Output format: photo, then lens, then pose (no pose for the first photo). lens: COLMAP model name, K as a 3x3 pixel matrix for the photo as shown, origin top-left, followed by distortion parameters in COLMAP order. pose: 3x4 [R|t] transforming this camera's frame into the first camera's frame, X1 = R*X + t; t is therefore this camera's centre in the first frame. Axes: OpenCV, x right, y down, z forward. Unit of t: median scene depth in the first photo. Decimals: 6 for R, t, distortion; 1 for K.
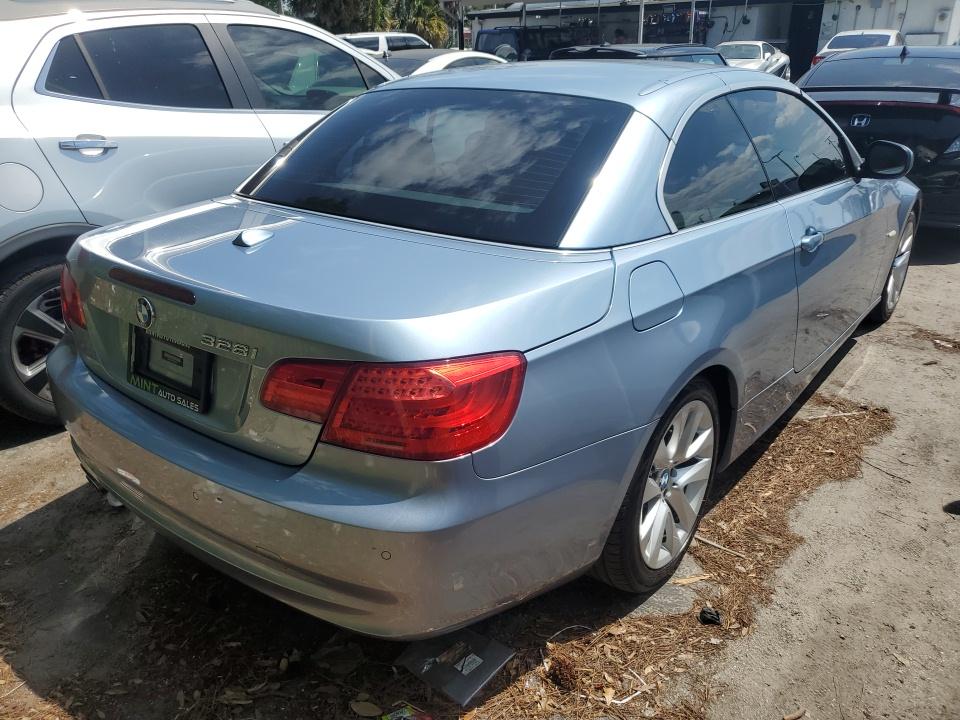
lens RADIAL K [[732.1, 0, 480.0], [0, 732.1, 360.0], [0, 0, 1]] dist [0.009008, 0.008042]
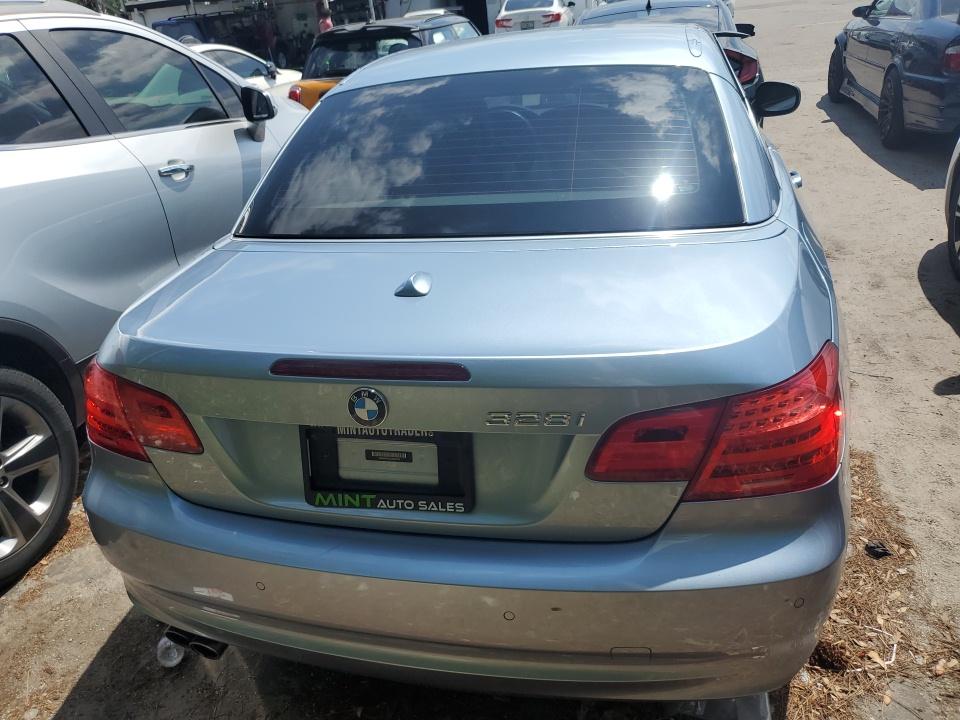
lens RADIAL K [[732.1, 0, 480.0], [0, 732.1, 360.0], [0, 0, 1]] dist [0.009008, 0.008042]
pose [[0.913460, -0.241541, 0.327489, -0.461317], [0.233654, 0.970220, 0.063862, -0.104467], [-0.333161, 0.018184, 0.942694, 0.202182]]
